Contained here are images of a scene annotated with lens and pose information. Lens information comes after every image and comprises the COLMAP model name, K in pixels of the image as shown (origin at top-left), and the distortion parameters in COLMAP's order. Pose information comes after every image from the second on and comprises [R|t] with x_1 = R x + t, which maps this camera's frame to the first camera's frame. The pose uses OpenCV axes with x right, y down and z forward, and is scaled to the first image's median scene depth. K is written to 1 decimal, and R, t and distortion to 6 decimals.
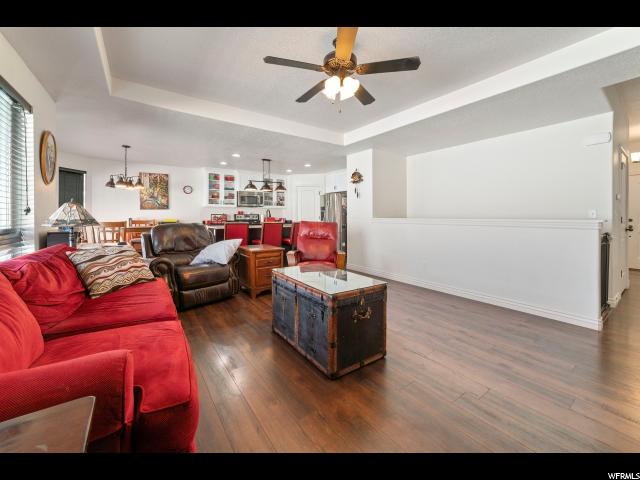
lens RADIAL K [[250.9, 0, 314.0], [0, 250.9, 215.6], [0, 0, 1]] dist [0.000810, 0.001125]
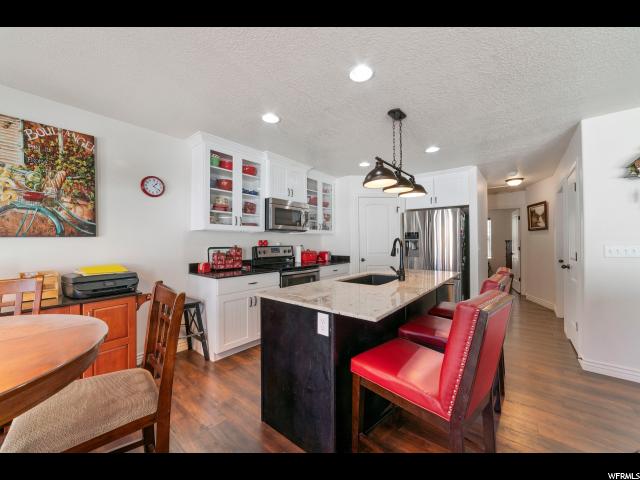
lens RADIAL K [[250.9, 0, 321.0], [0, 250.9, 240.3], [0, 0, 1]] dist [0.000810, 0.001125]
pose [[0.957009, -0.004352, 0.290025, -0.358691], [0.006292, 0.999964, -0.005754, -0.015080], [-0.289989, 0.007332, 0.957002, 0.539777]]
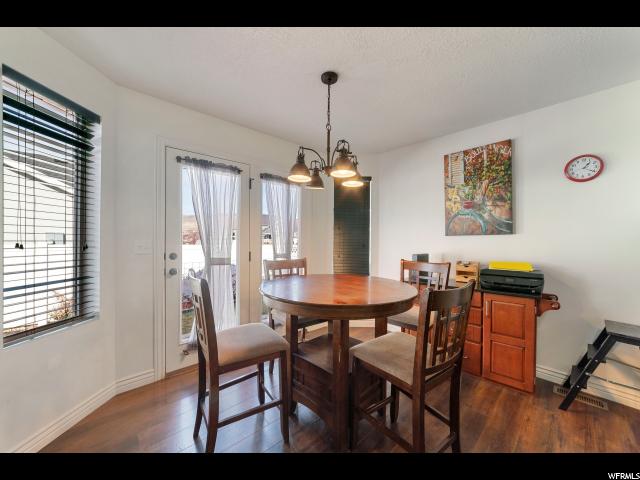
lens RADIAL K [[250.9, 0, 320.0], [0, 250.9, 239.4], [0, 0, 1]] dist [0.000810, 0.001125]
pose [[0.152964, -0.000269, -0.988232, -0.245617], [-0.008241, 0.999965, -0.001548, -0.013733], [0.988197, 0.008381, 0.152957, 0.626415]]
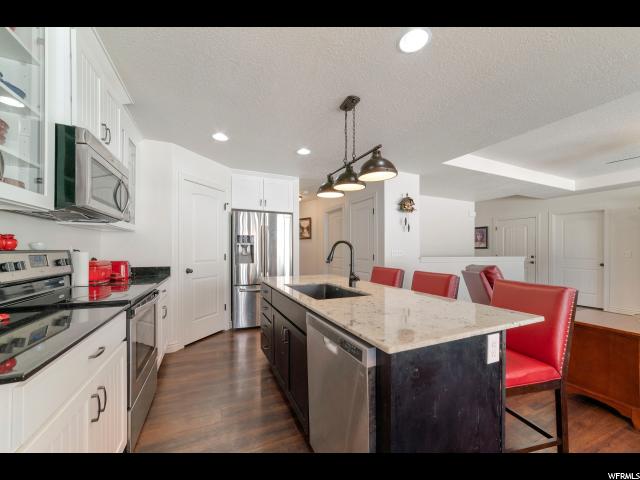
lens RADIAL K [[250.9, 0, 328.4], [0, 250.9, 250.4], [0, 0, 1]] dist [0.000810, 0.001125]
pose [[0.164879, -0.006598, 0.986292, -0.470910], [-0.006493, 0.999949, 0.007775, -0.009651], [-0.986292, -0.007686, 0.164828, 0.816085]]
